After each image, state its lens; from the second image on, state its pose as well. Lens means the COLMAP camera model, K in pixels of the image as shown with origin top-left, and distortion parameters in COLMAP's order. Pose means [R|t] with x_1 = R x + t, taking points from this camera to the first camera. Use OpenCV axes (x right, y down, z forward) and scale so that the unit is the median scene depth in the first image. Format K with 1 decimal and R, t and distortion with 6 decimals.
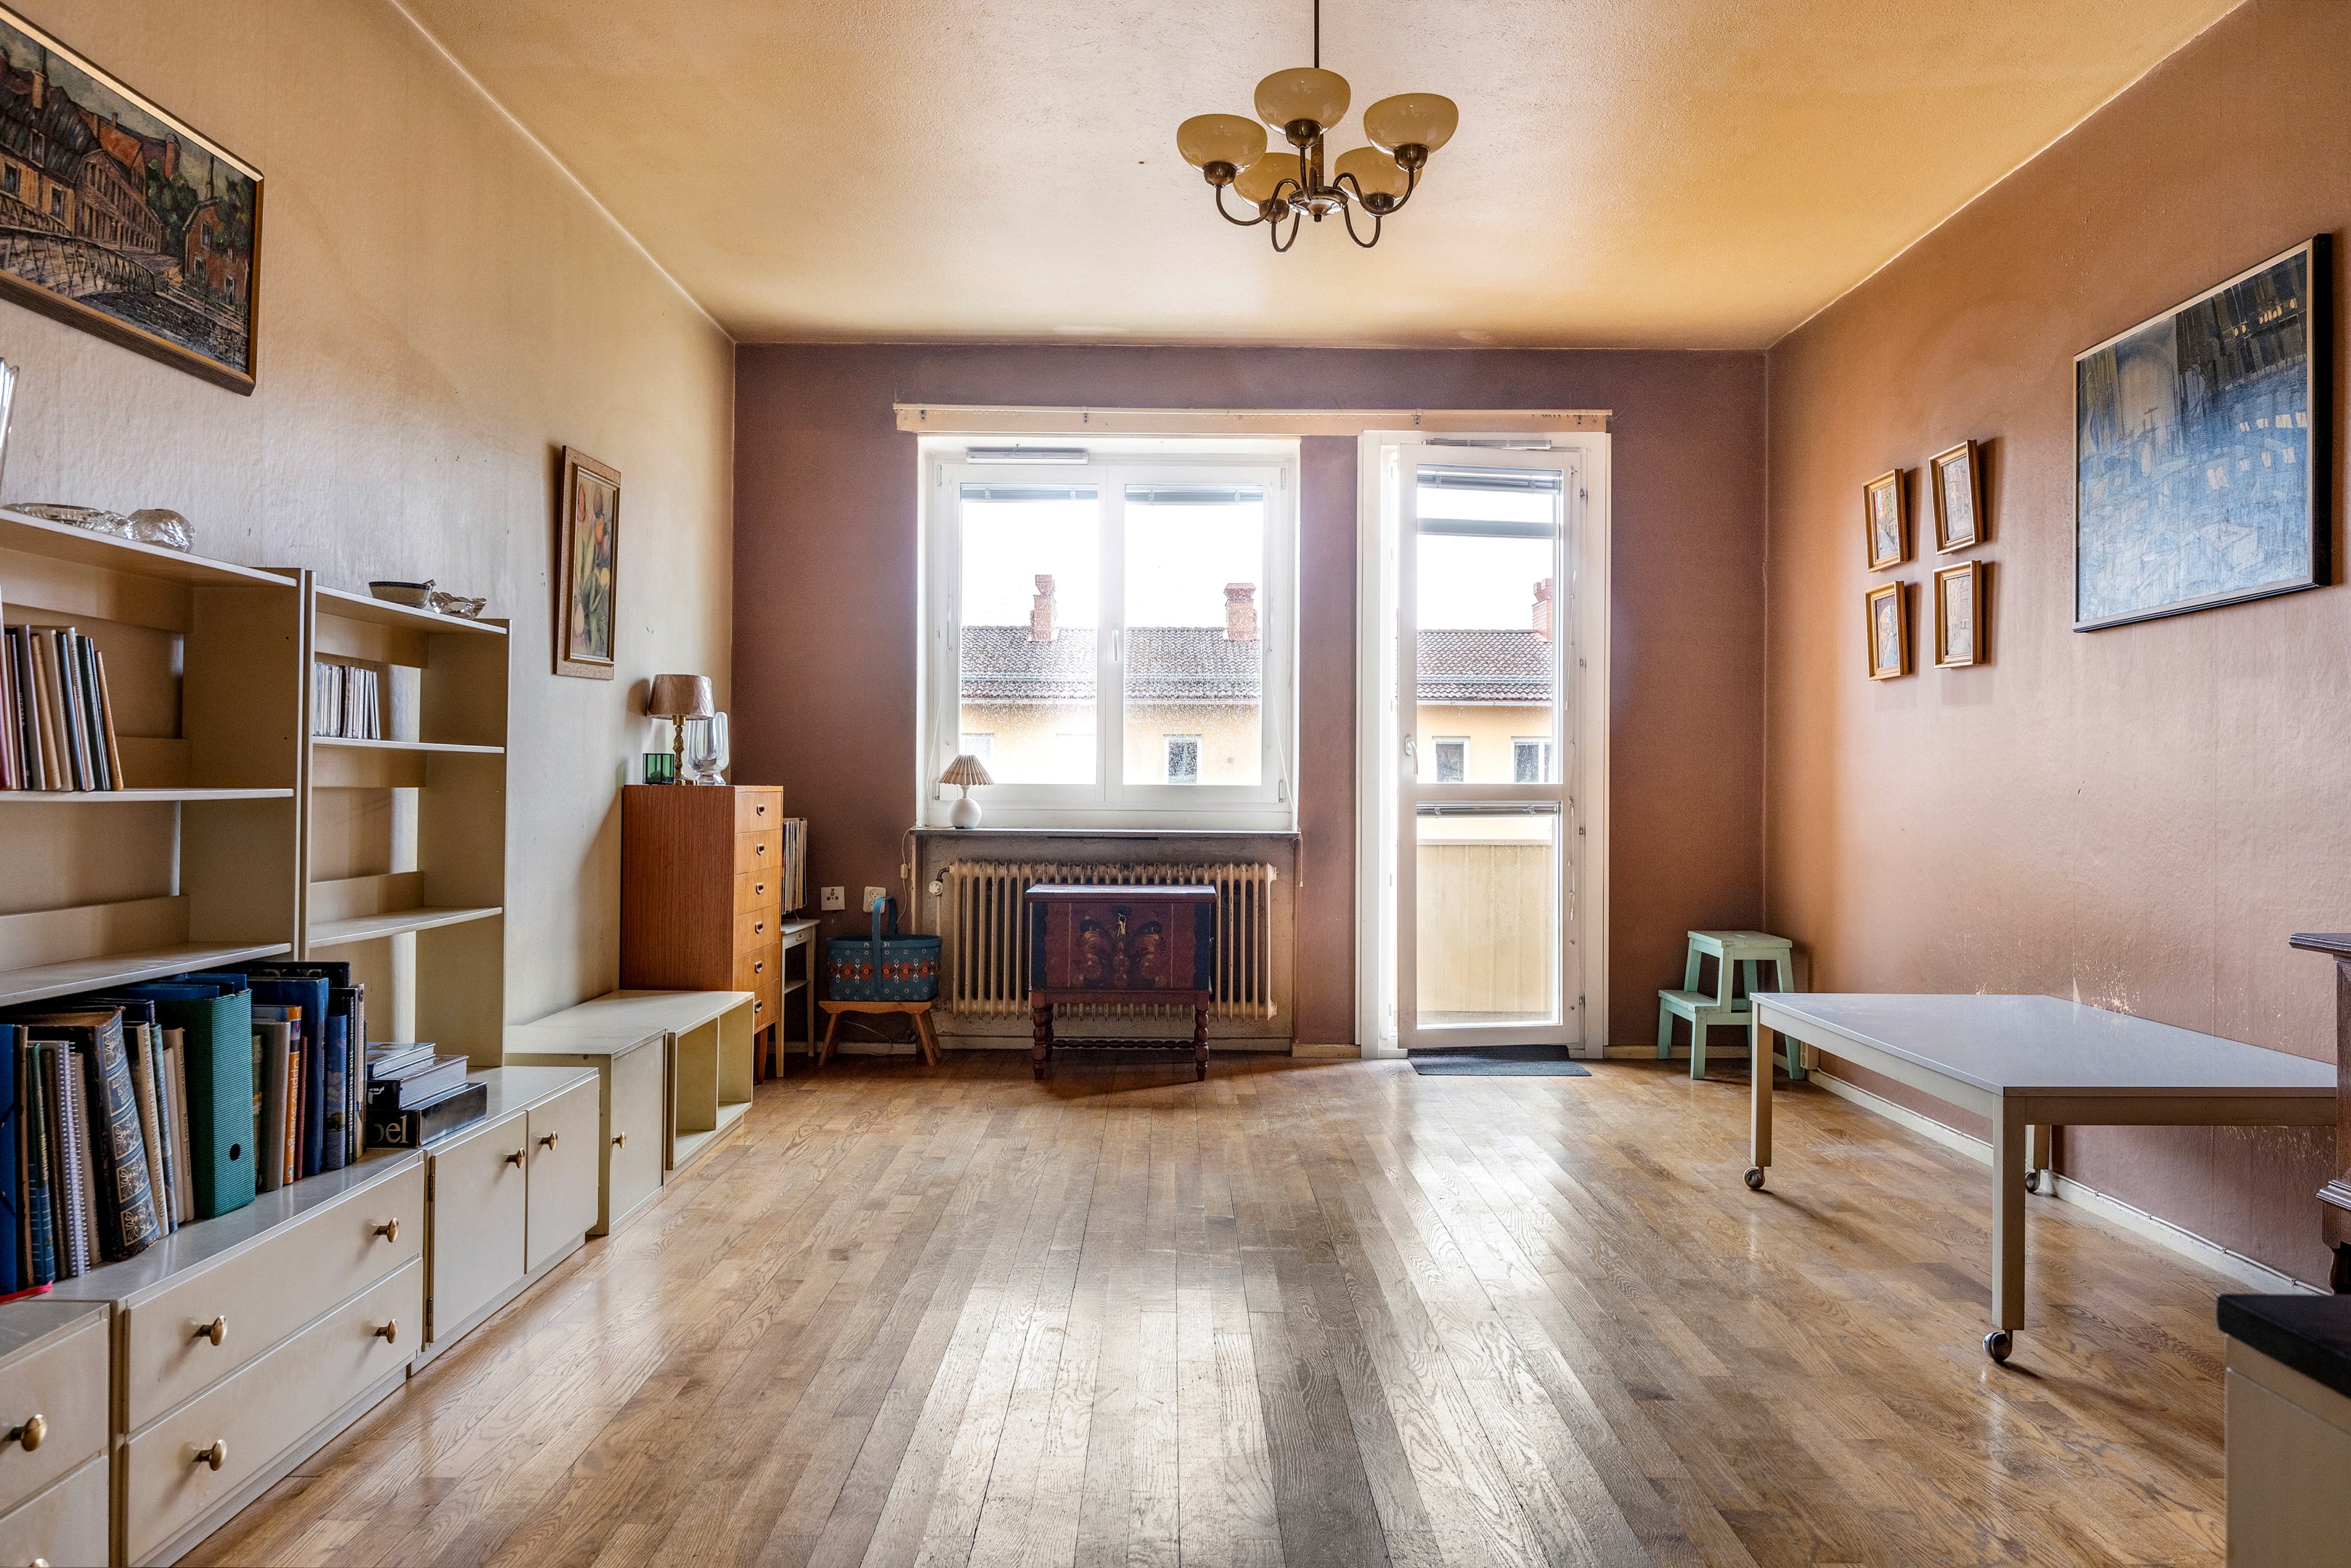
lens RADIAL K [[1681.3, 0, 1179.5], [0, 1681.3, 780.4], [0, 0, 1]] dist [0.000571, -0.004123]
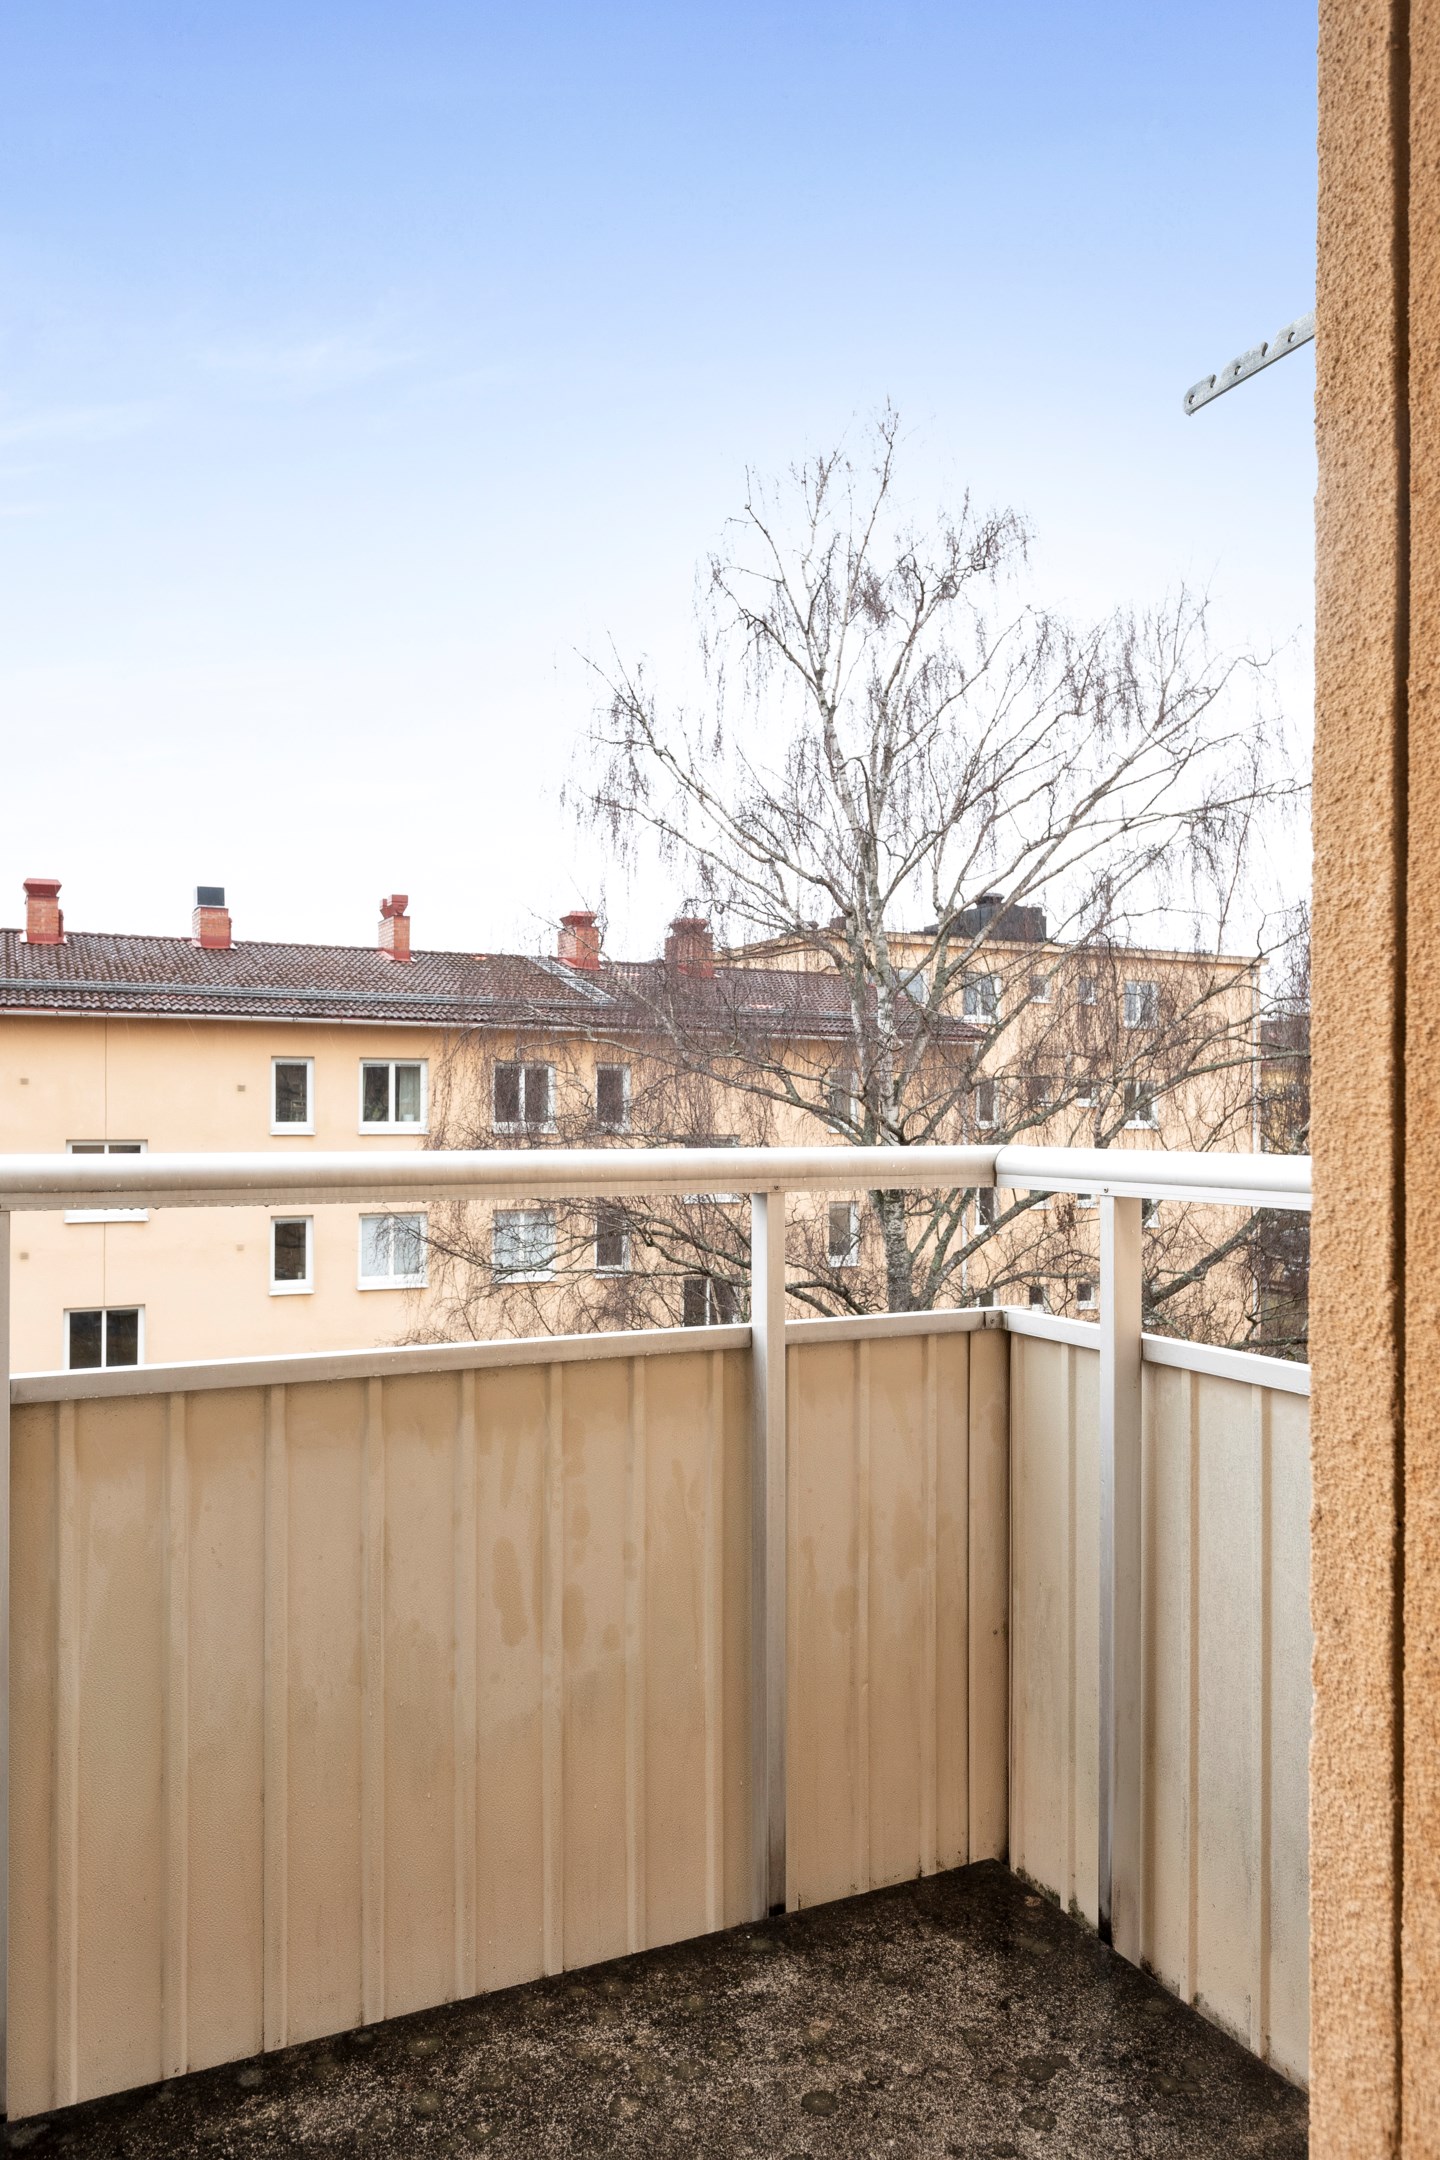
lens RADIAL K [[1454.3, 0, 717.2], [0, 1454.3, 1113.1], [0, 0, 1]] dist [0.003112, -0.003766]
pose [[0.900496, -0.003695, 0.434849, 0.130593], [0.000614, 0.999974, 0.007225, -0.006161], [-0.434864, -0.006240, 0.900475, 0.968040]]
